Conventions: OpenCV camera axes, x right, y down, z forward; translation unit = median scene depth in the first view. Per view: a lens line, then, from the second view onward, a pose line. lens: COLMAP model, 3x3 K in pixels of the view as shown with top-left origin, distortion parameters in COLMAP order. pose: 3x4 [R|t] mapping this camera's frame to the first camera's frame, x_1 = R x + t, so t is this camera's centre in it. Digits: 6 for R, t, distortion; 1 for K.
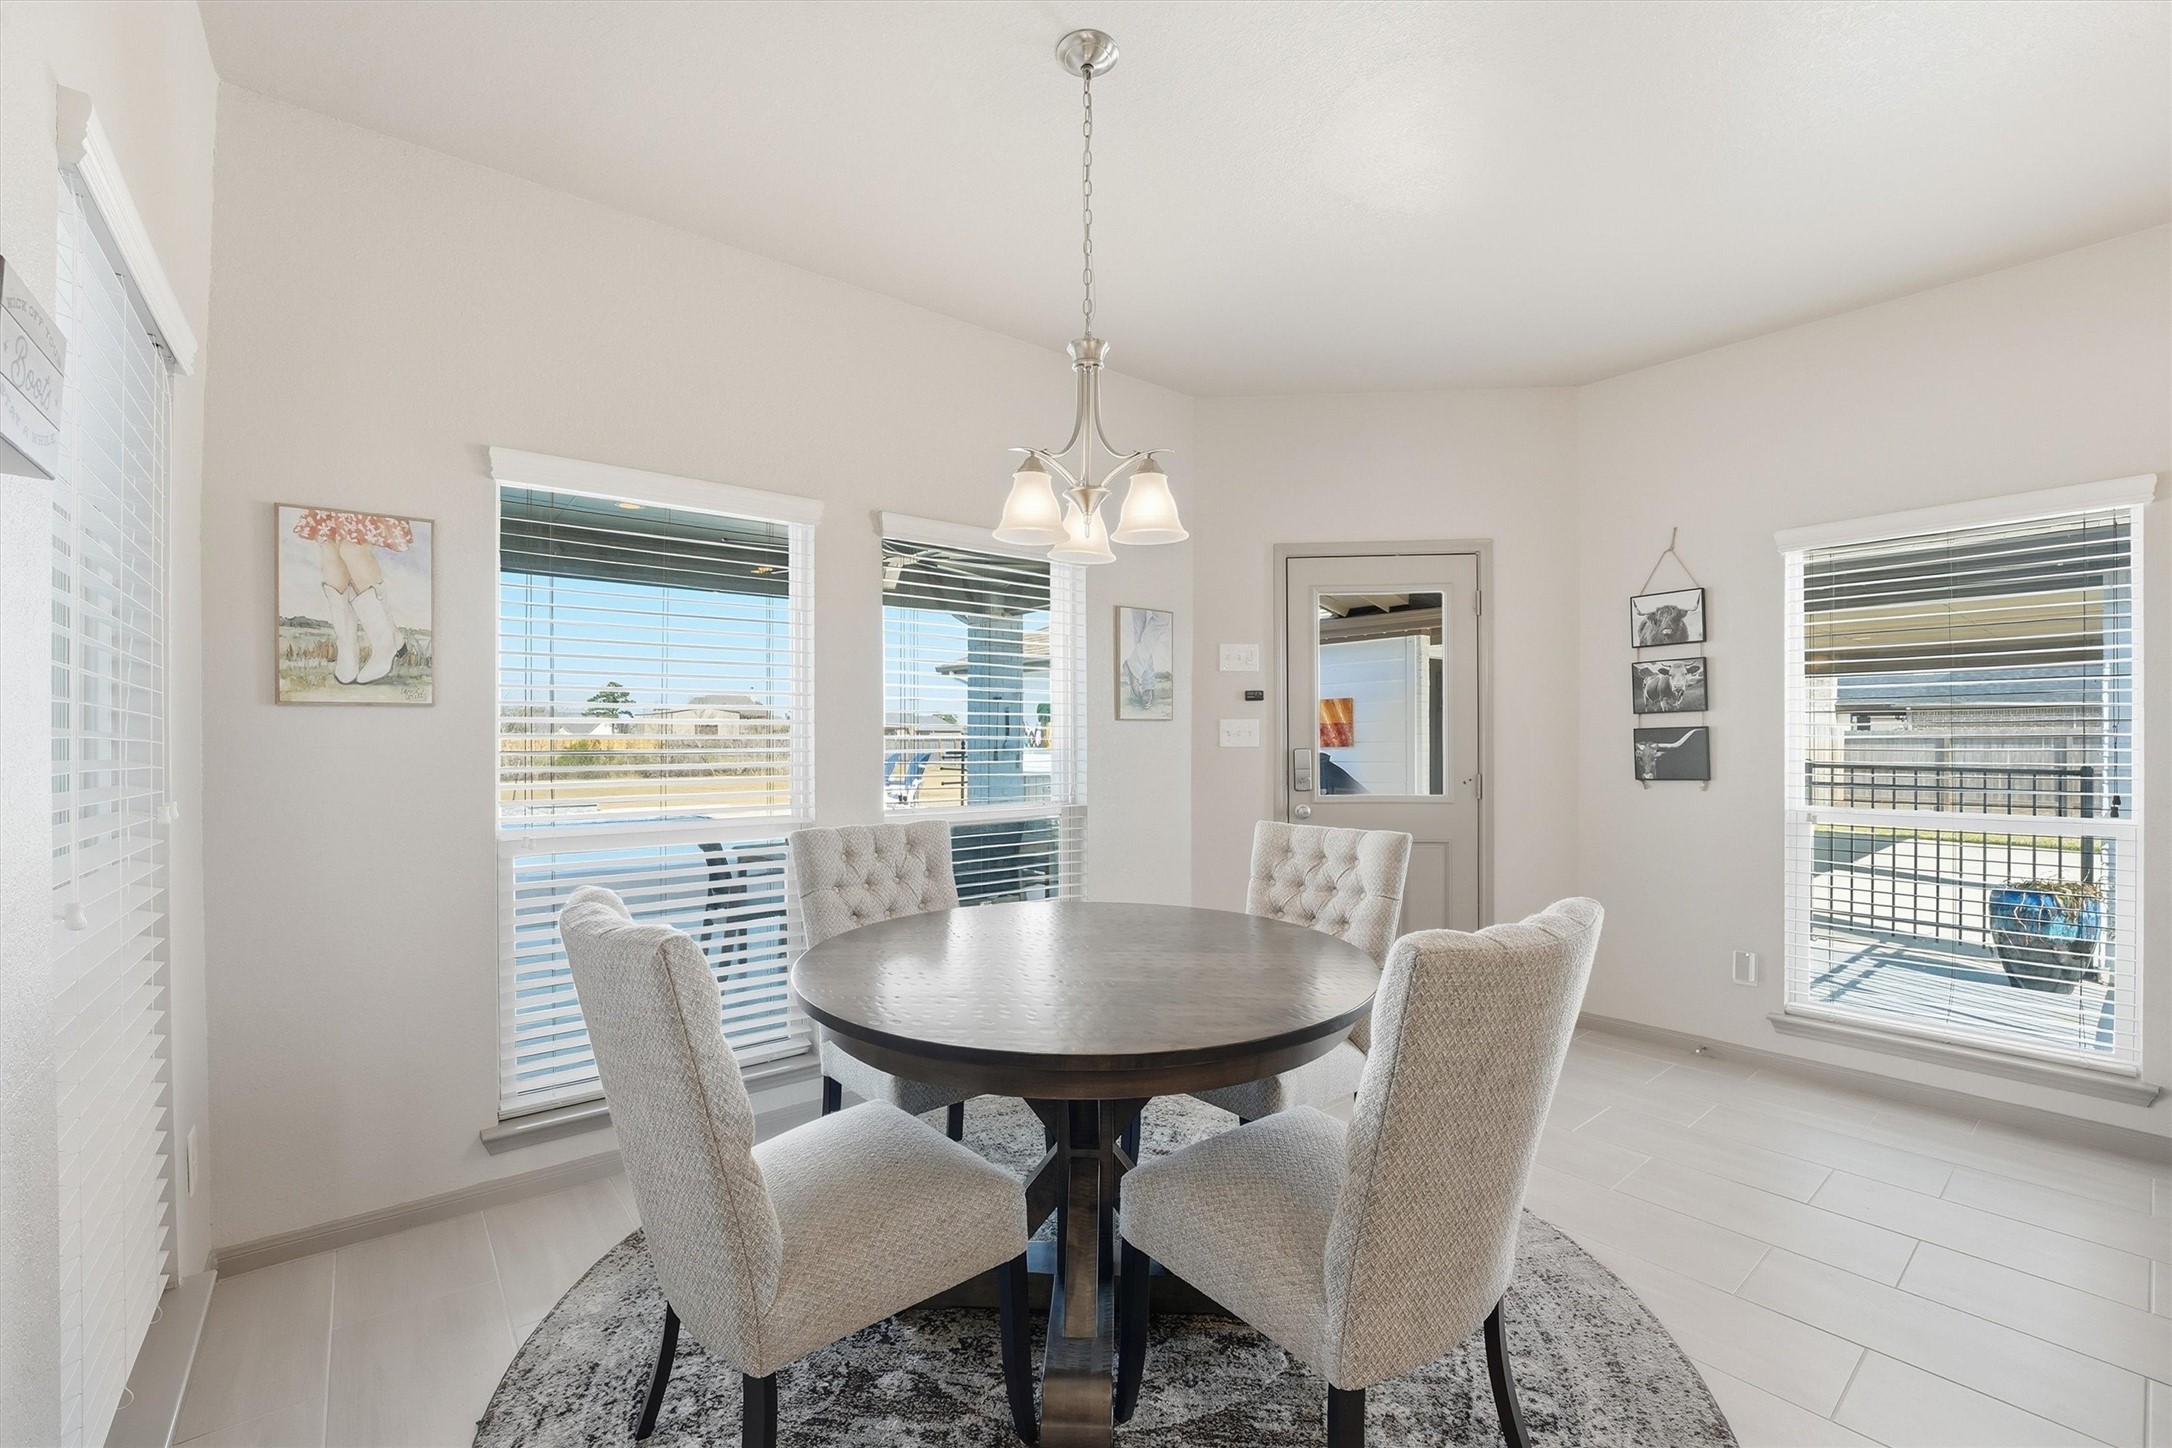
lens RADIAL K [[883.4, 0, 1083.7], [0, 883.4, 740.6], [0, 0, 1]] dist [-0.022613, 0.002379]
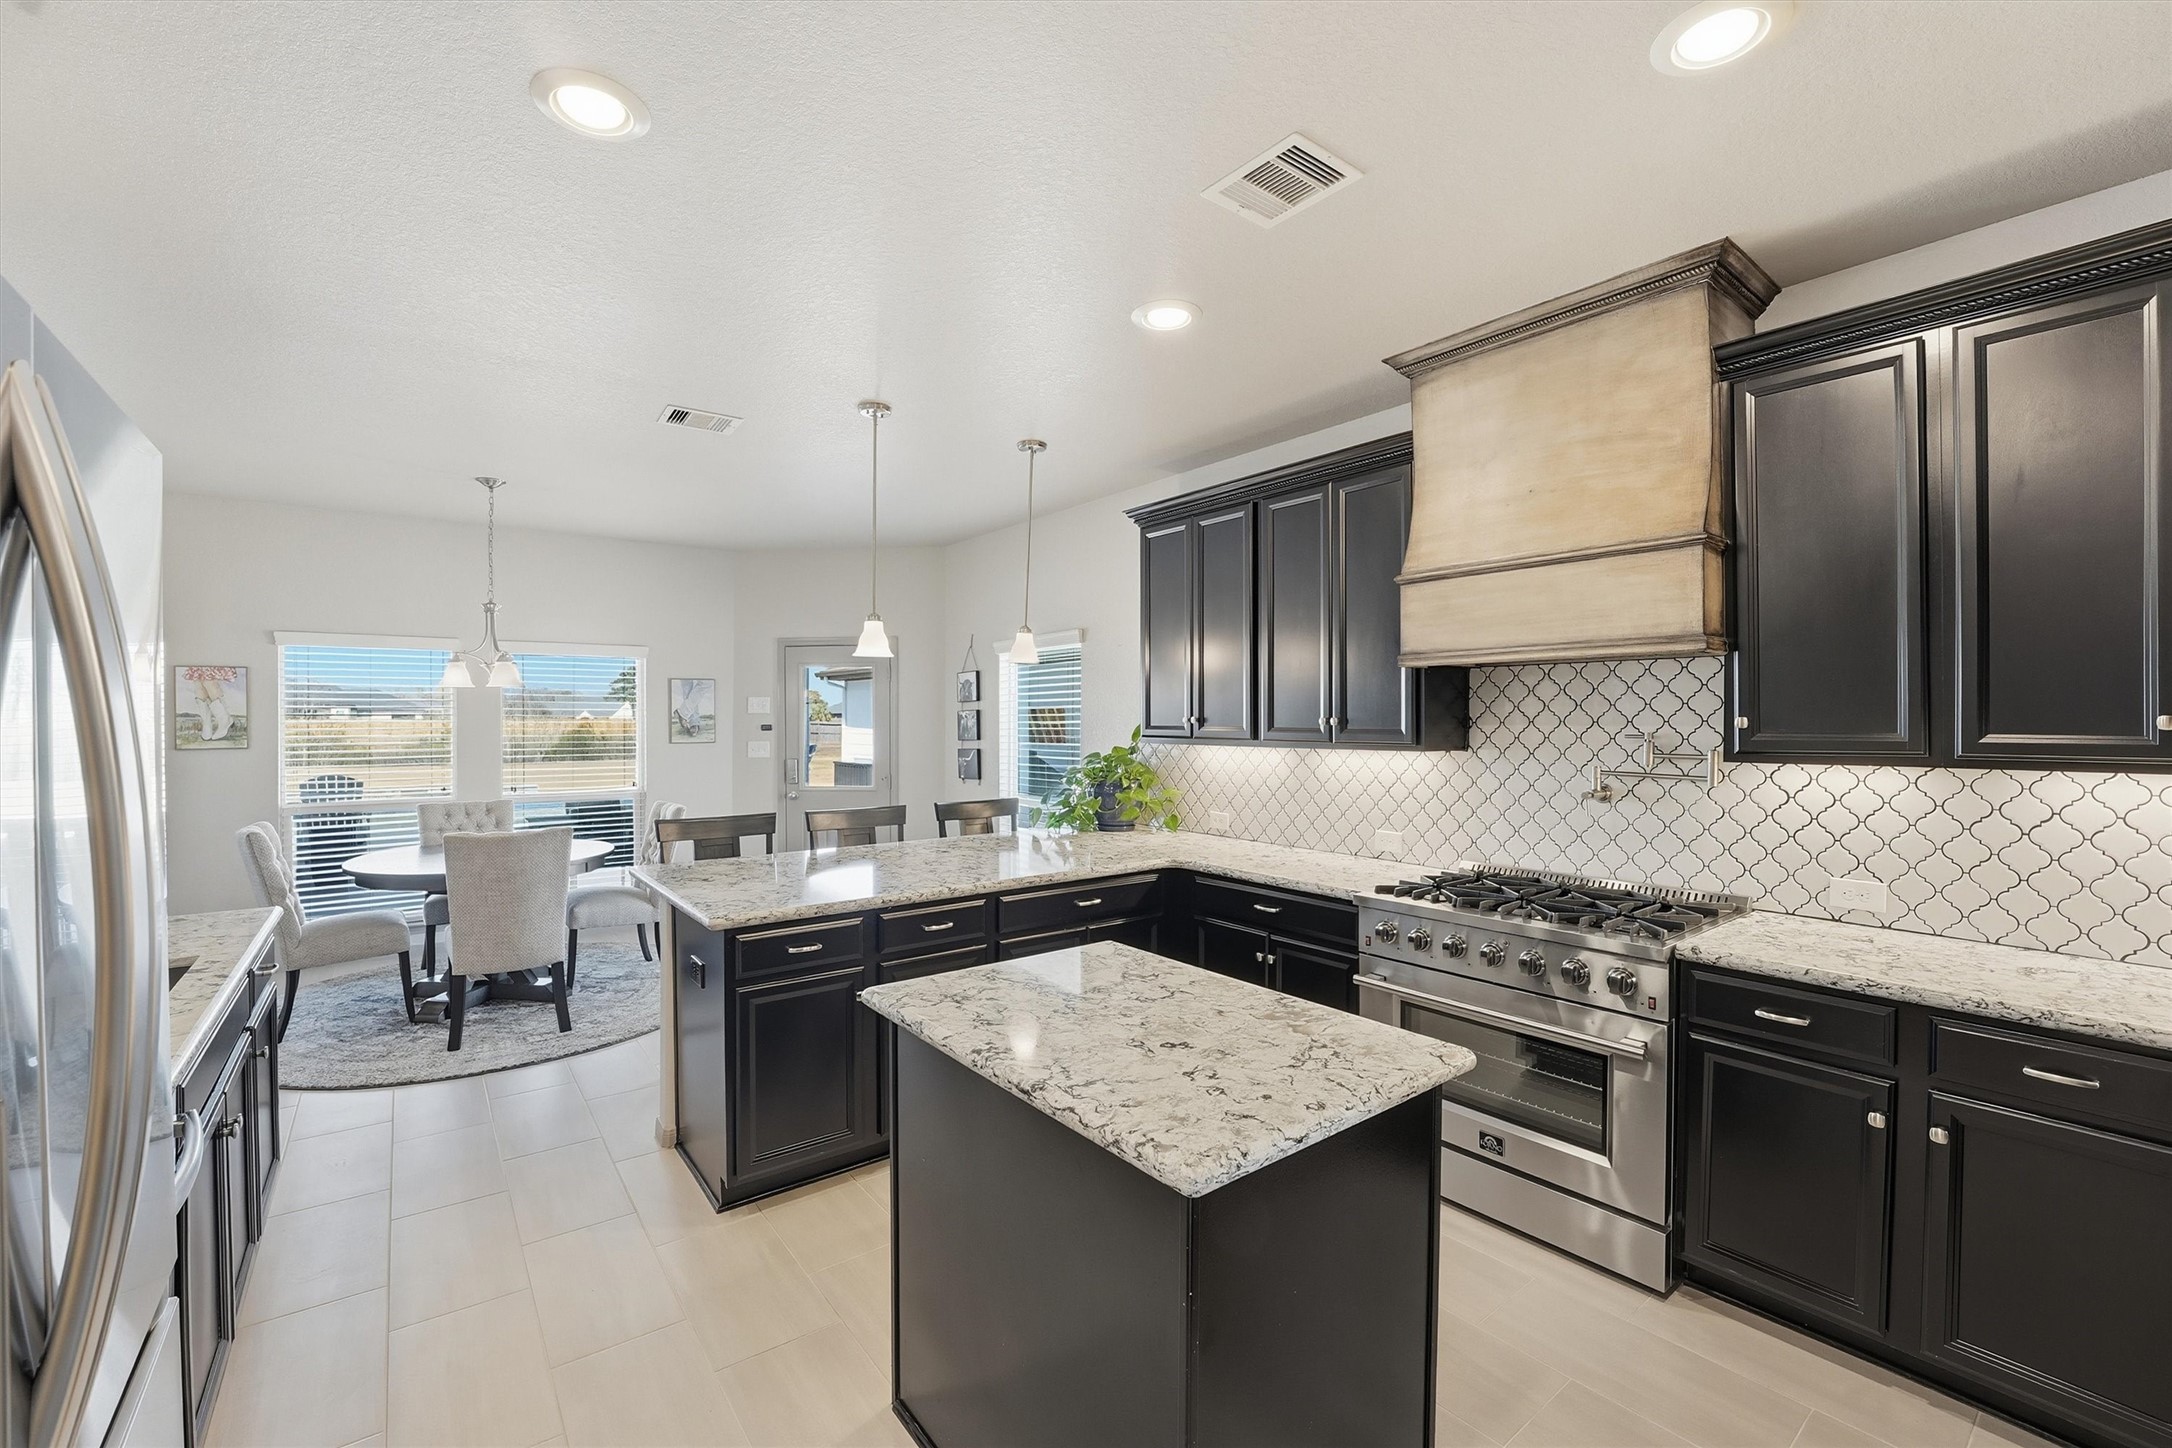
lens RADIAL K [[883.4, 0, 1087.9], [0, 883.4, 726.2], [0, 0, 1]] dist [-0.022613, 0.002379]
pose [[0.999922, -0.000568, -0.012503, 0.914295], [0.000614, 0.999993, 0.003680, -0.065333], [0.012501, -0.003687, 0.999915, -0.763584]]
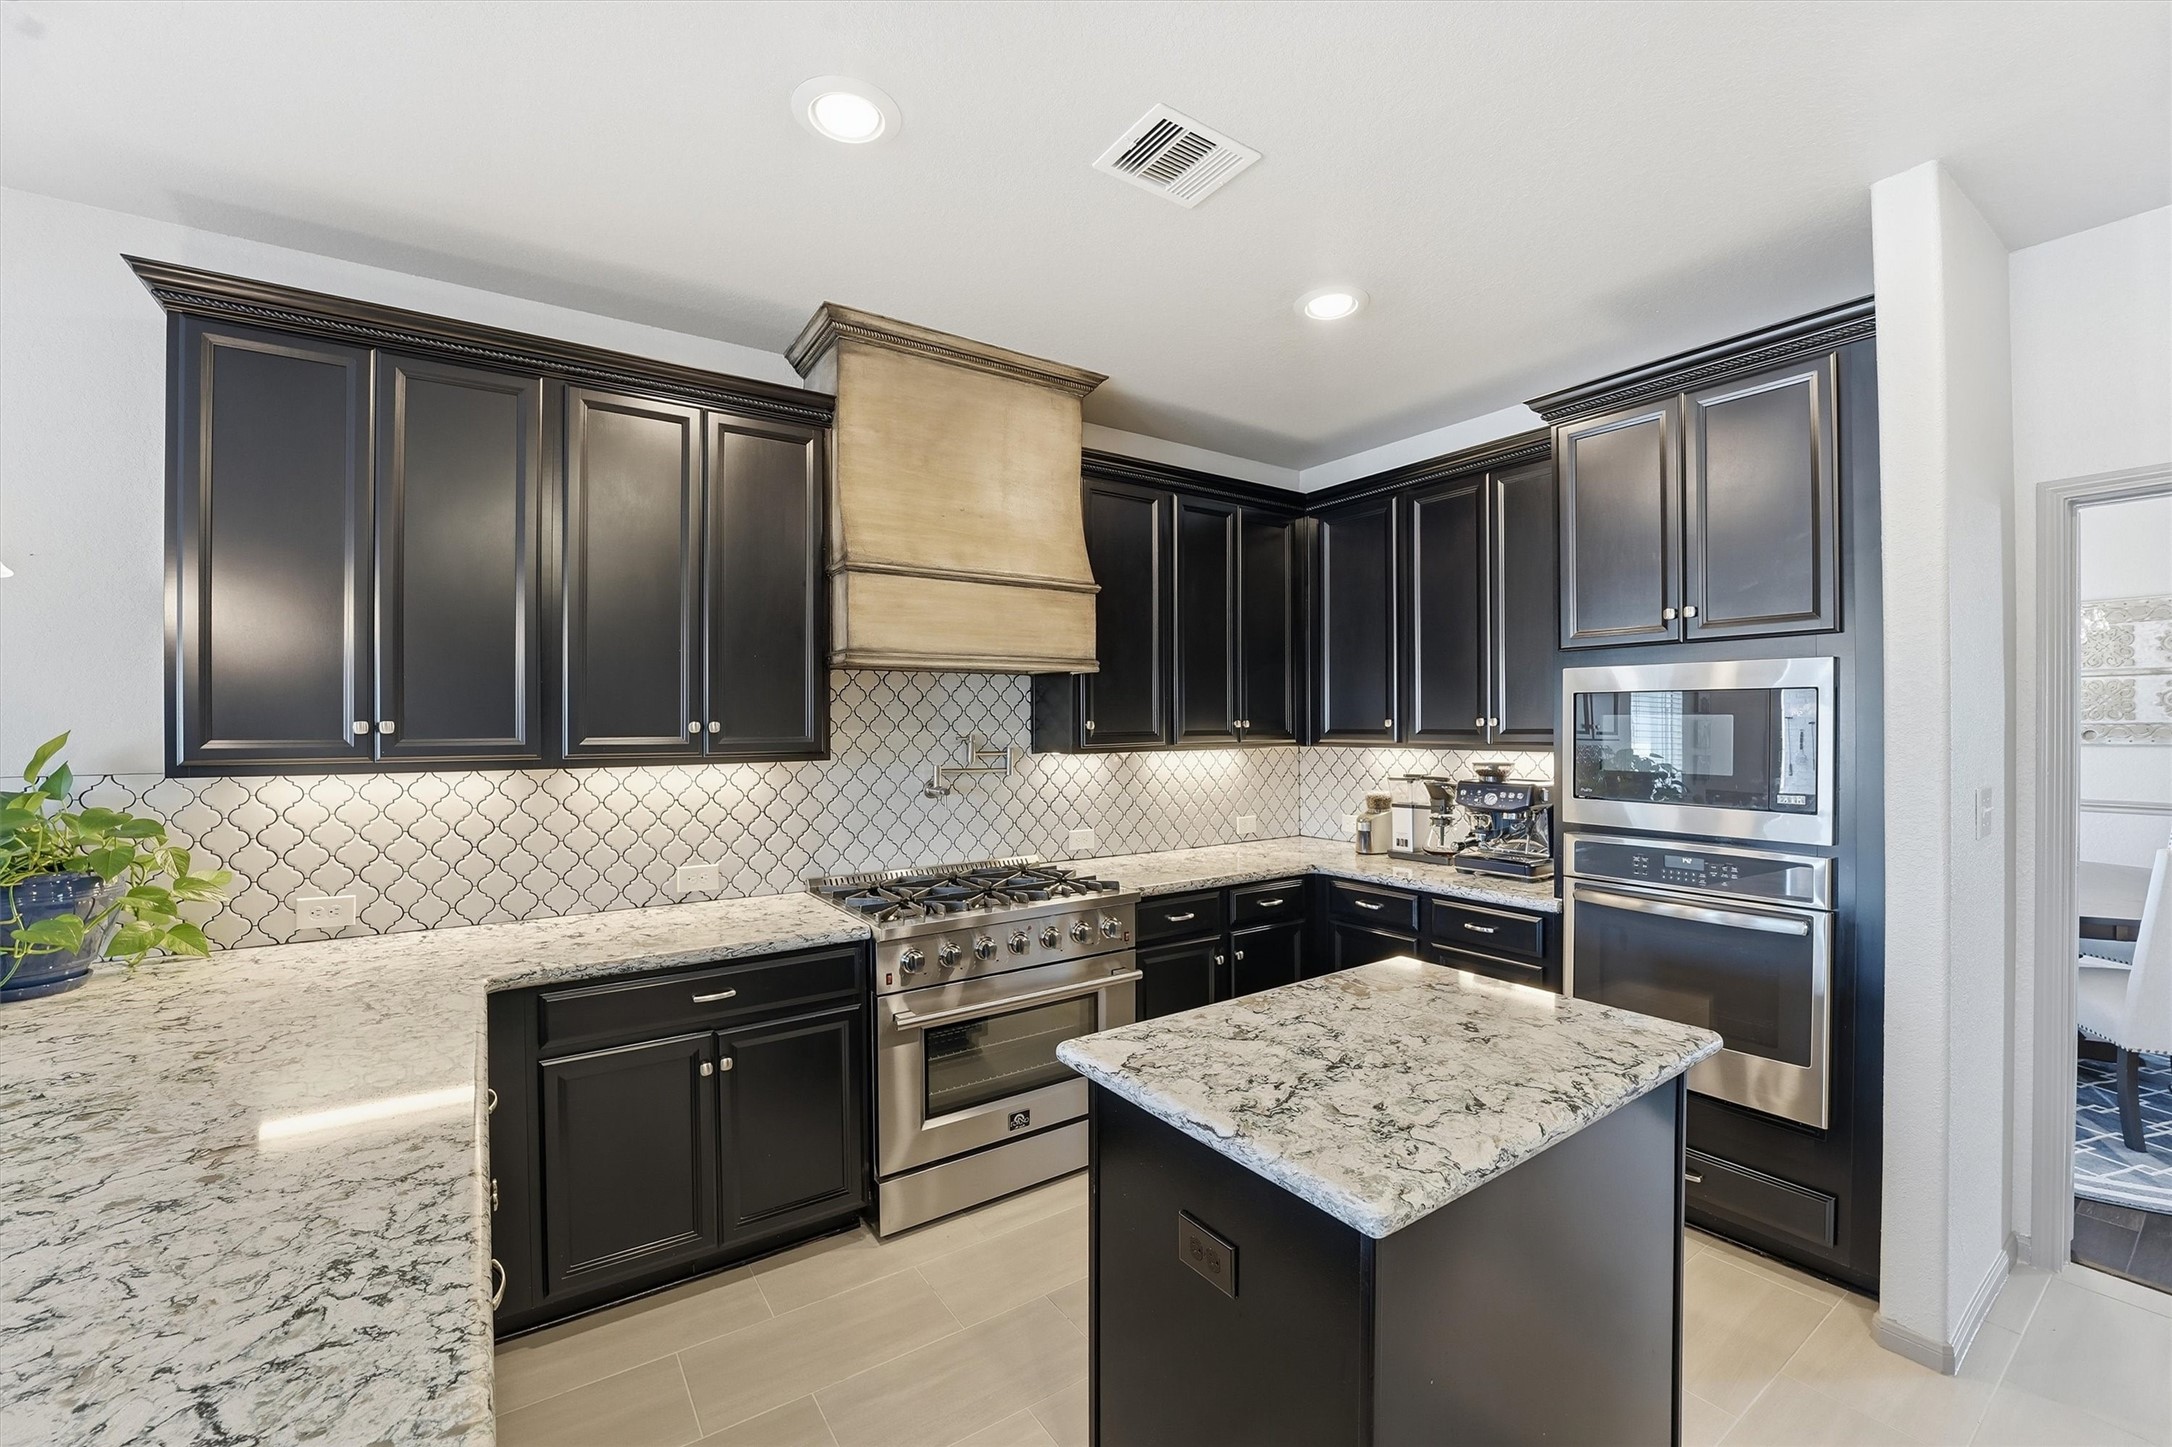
lens RADIAL K [[883.4, 0, 1076.5], [0, 883.4, 726.7], [0, 0, 1]] dist [-0.022613, 0.002379]
pose [[0.072375, -0.004658, 0.997367, 0.469942], [0.007621, 0.999962, 0.004117, -0.067850], [-0.997348, 0.007303, 0.072408, -0.146919]]
